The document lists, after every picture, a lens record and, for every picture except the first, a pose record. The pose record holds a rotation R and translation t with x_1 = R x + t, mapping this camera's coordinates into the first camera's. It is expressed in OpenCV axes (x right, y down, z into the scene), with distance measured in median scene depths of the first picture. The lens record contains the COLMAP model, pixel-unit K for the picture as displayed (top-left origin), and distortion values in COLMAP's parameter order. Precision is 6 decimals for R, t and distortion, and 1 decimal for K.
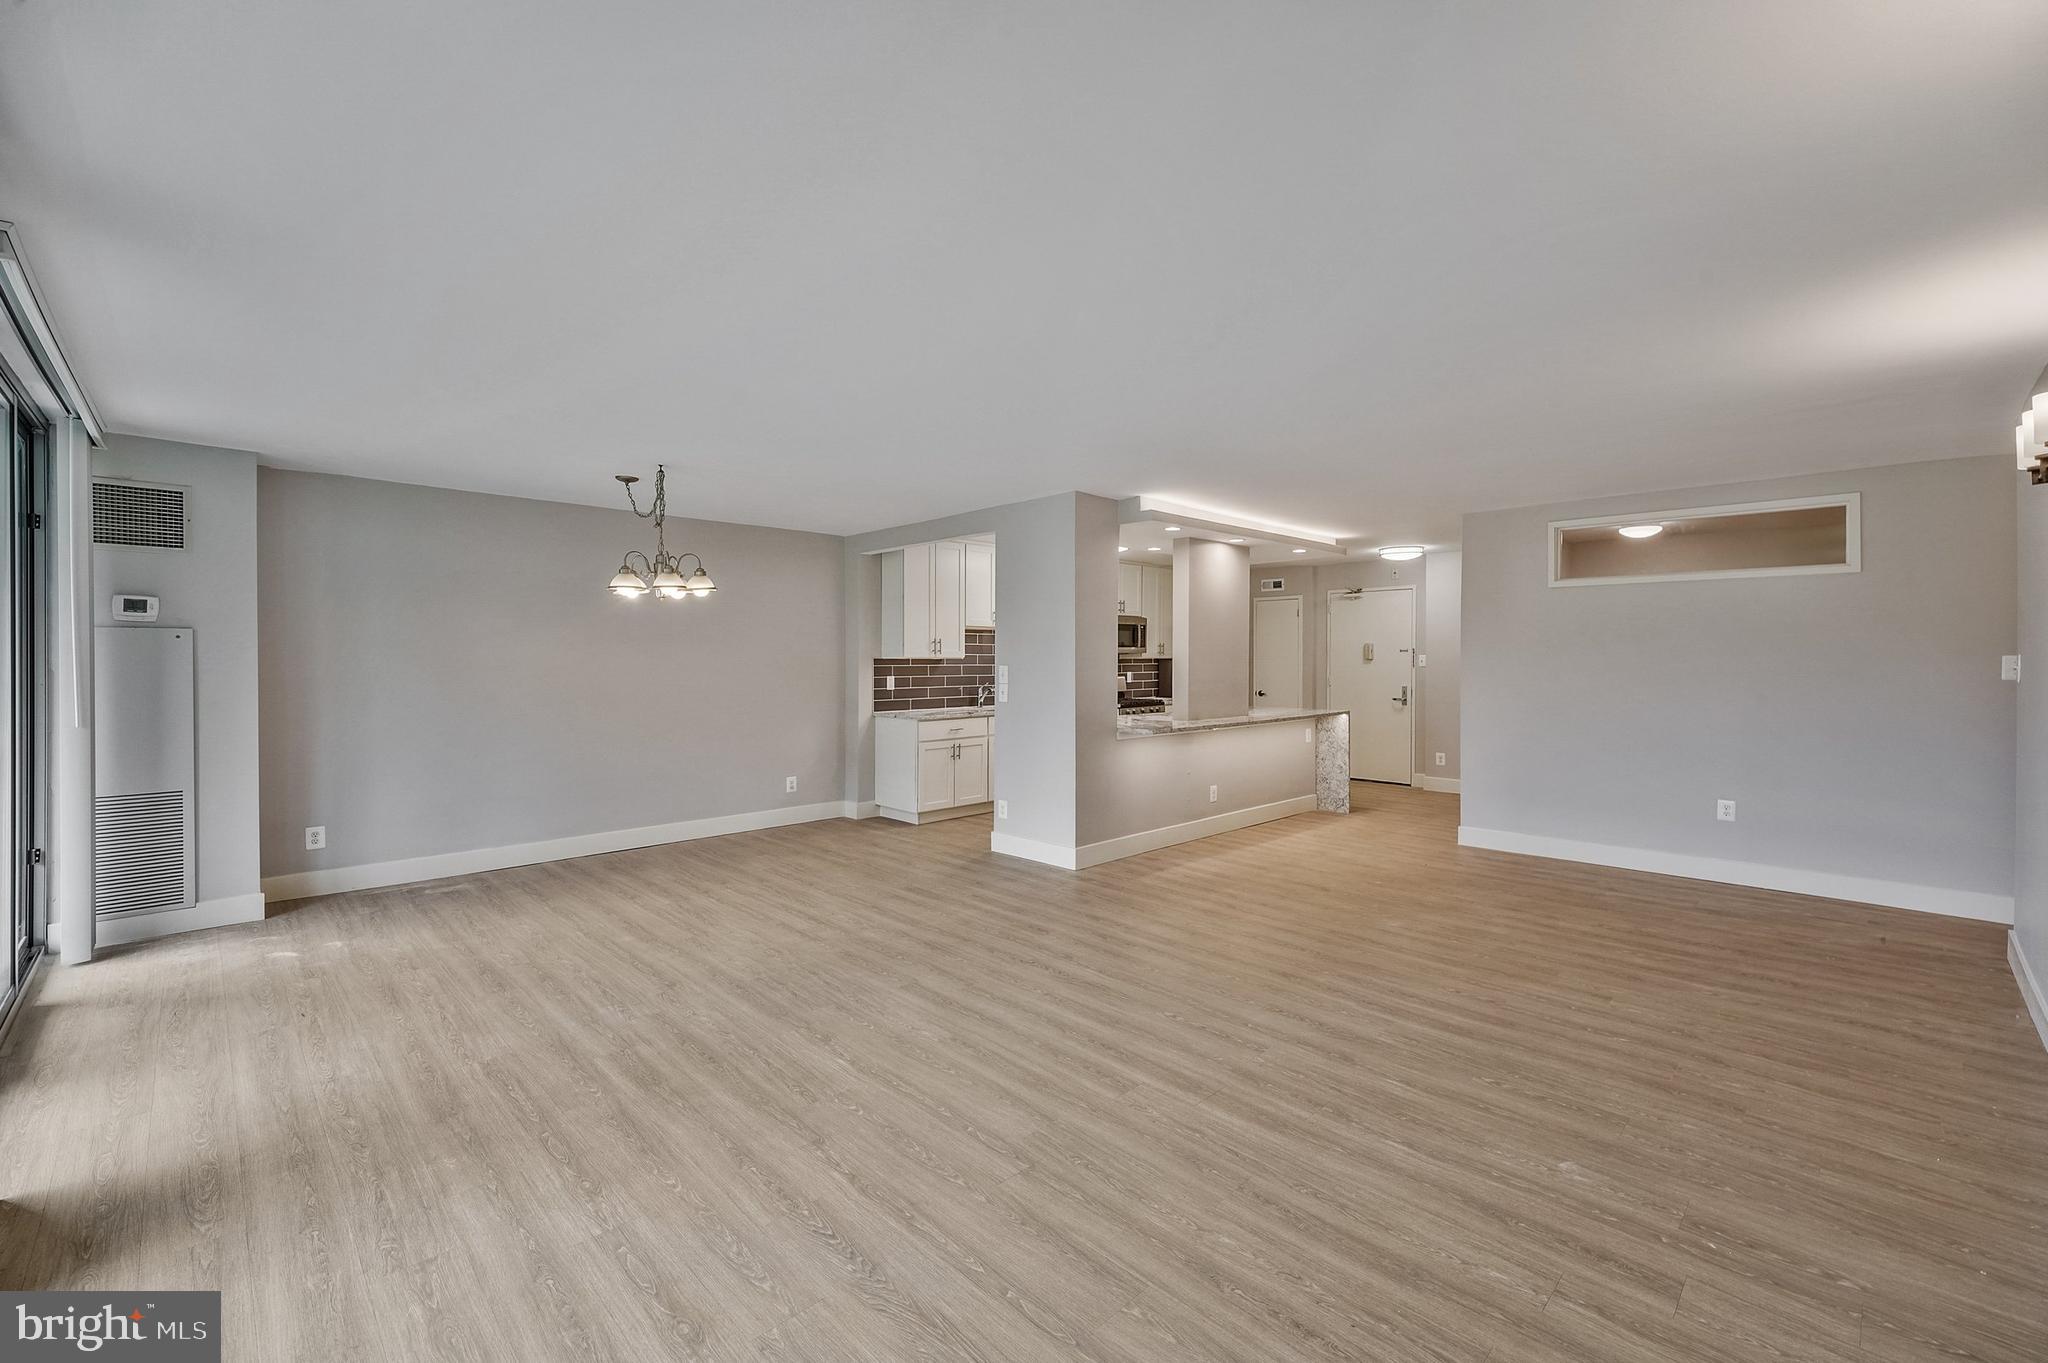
lens RADIAL K [[844.2, 0, 1026.6], [0, 844.2, 664.2], [0, 0, 1]] dist [0.008998, 0.002412]
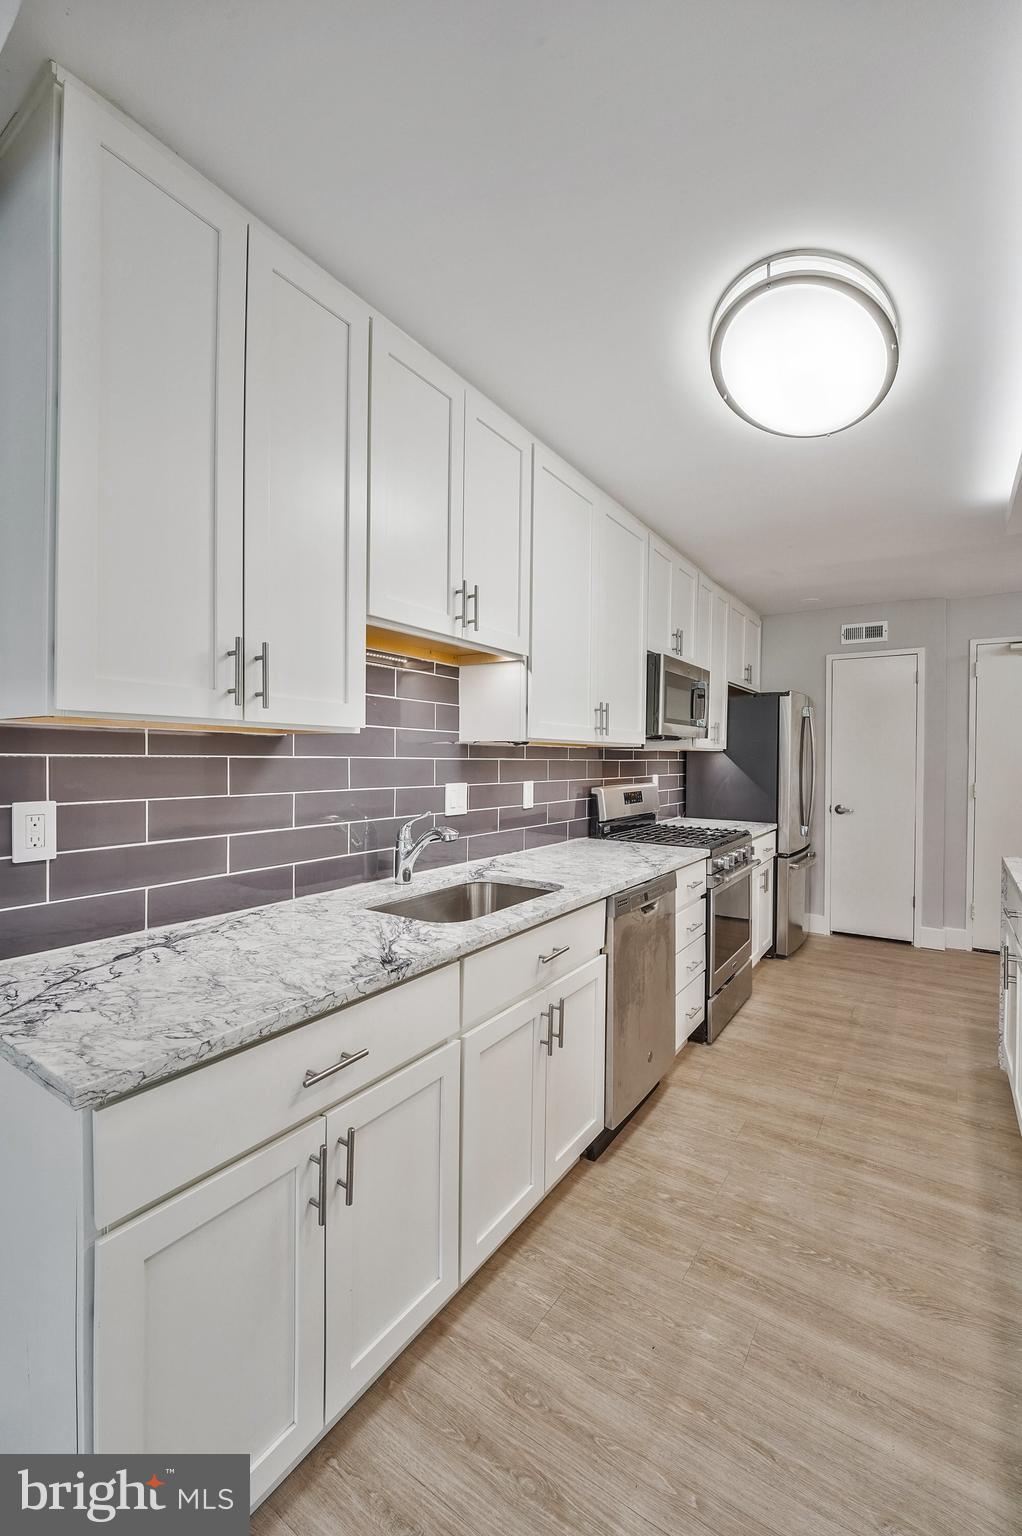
lens RADIAL K [[633.2, 0, 517.4], [0, 633.2, 769.3], [0, 0, 1]] dist [0.008998, 0.002412]
pose [[0.983262, -0.000698, 0.182198, -0.119567], [0.000588, 1.000000, 0.000658, 0.010443], [-0.182199, -0.000540, 0.983262, 1.518362]]
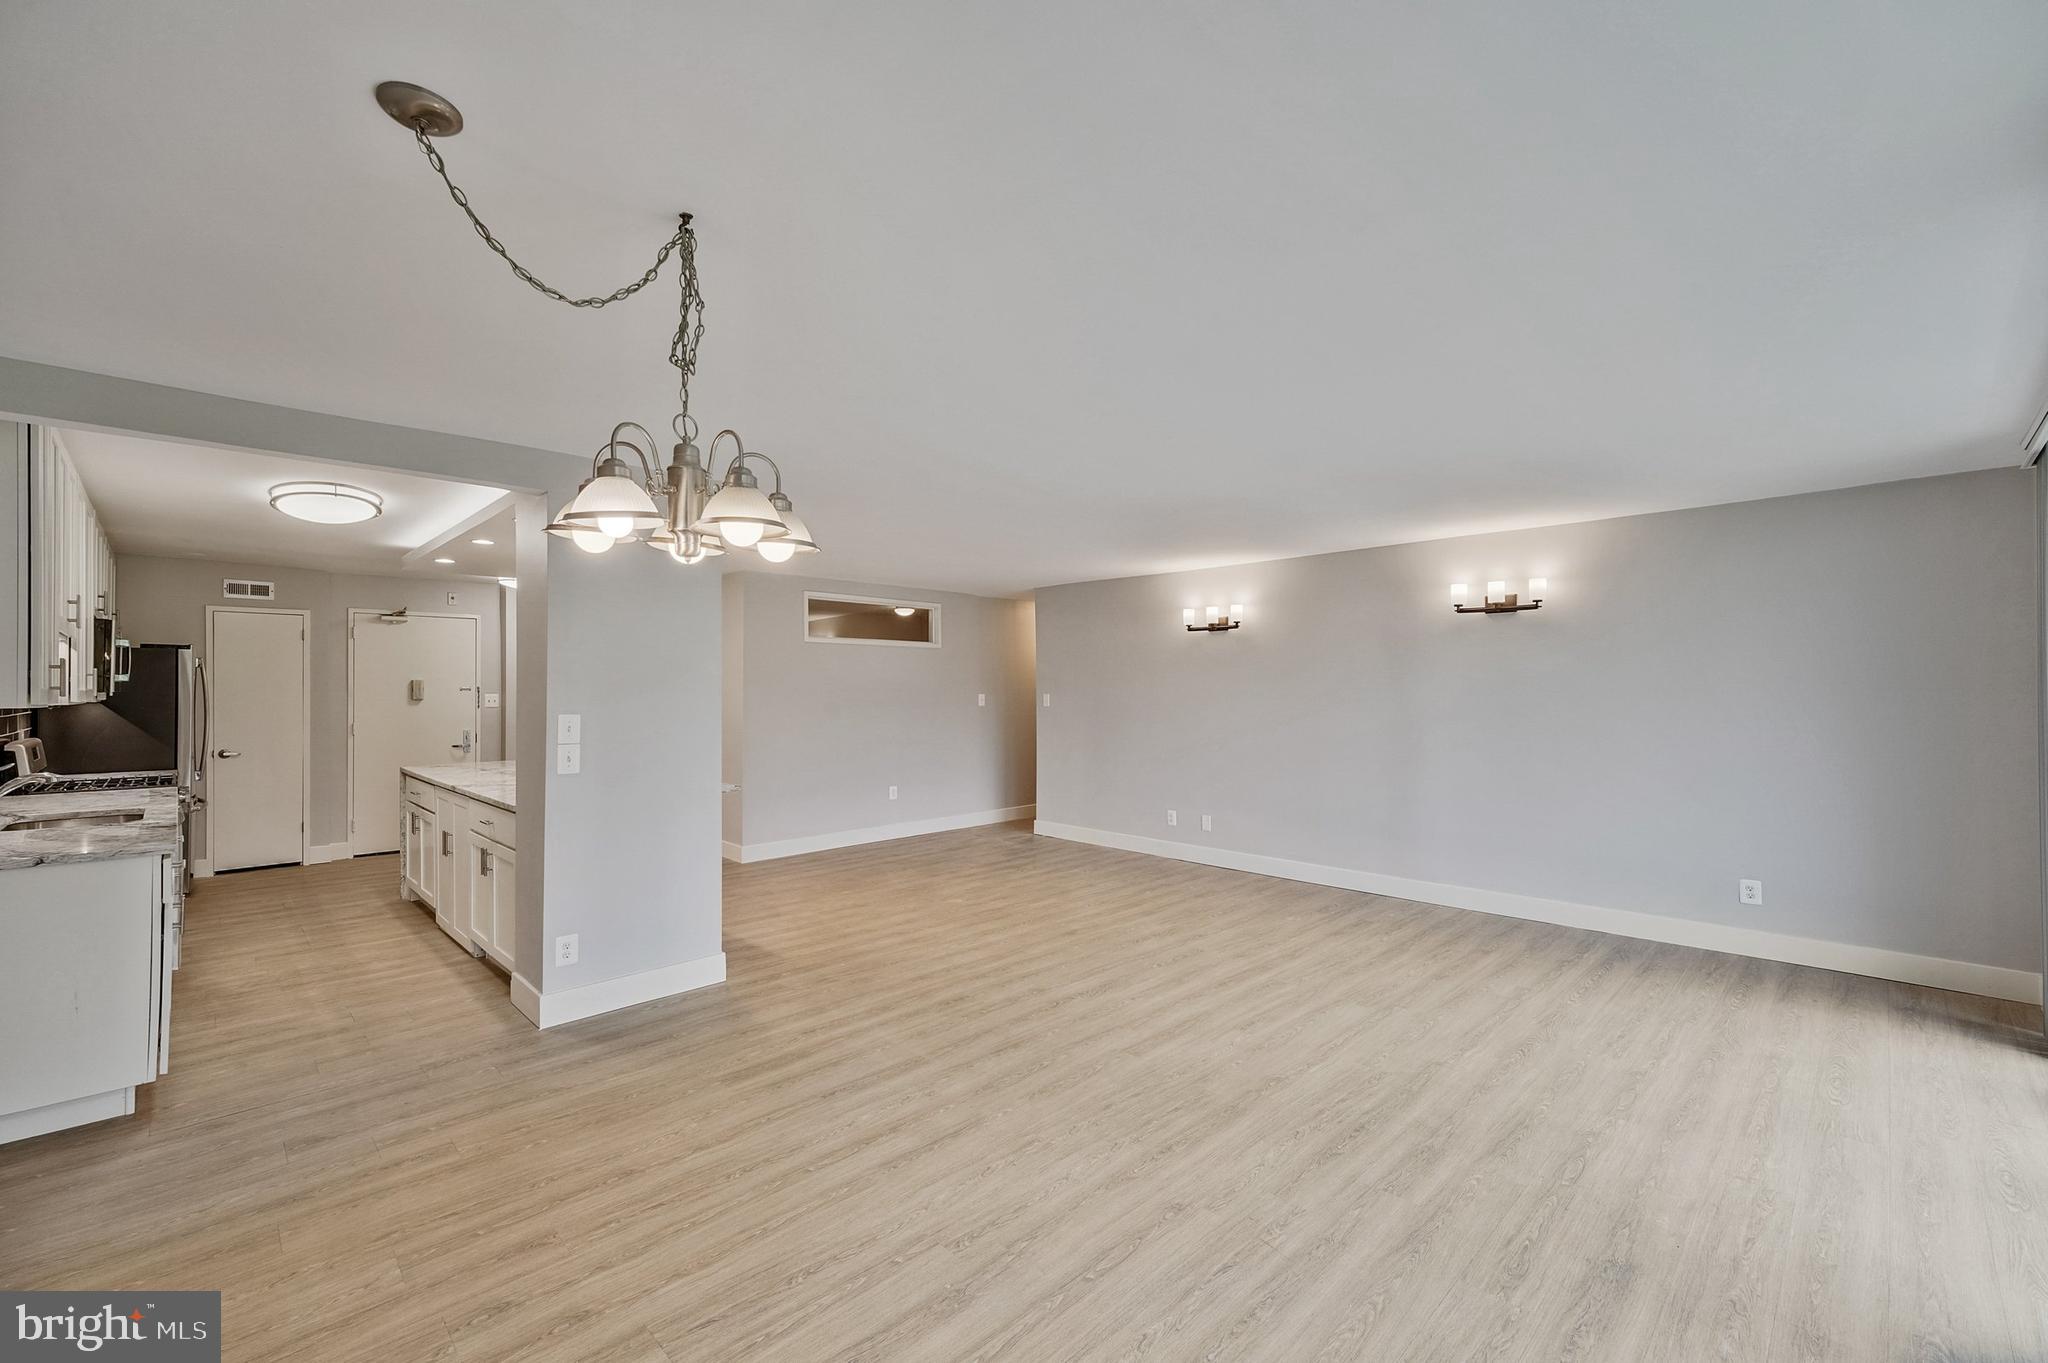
lens RADIAL K [[844.2, 0, 1031.5], [0, 844.2, 678.7], [0, 0, 1]] dist [0.008998, 0.002412]
pose [[0.003604, 0.013578, 0.999901, -0.961499], [0.016051, 0.999778, -0.013634, -0.012984], [-0.999865, 0.016099, 0.003385, 0.993013]]
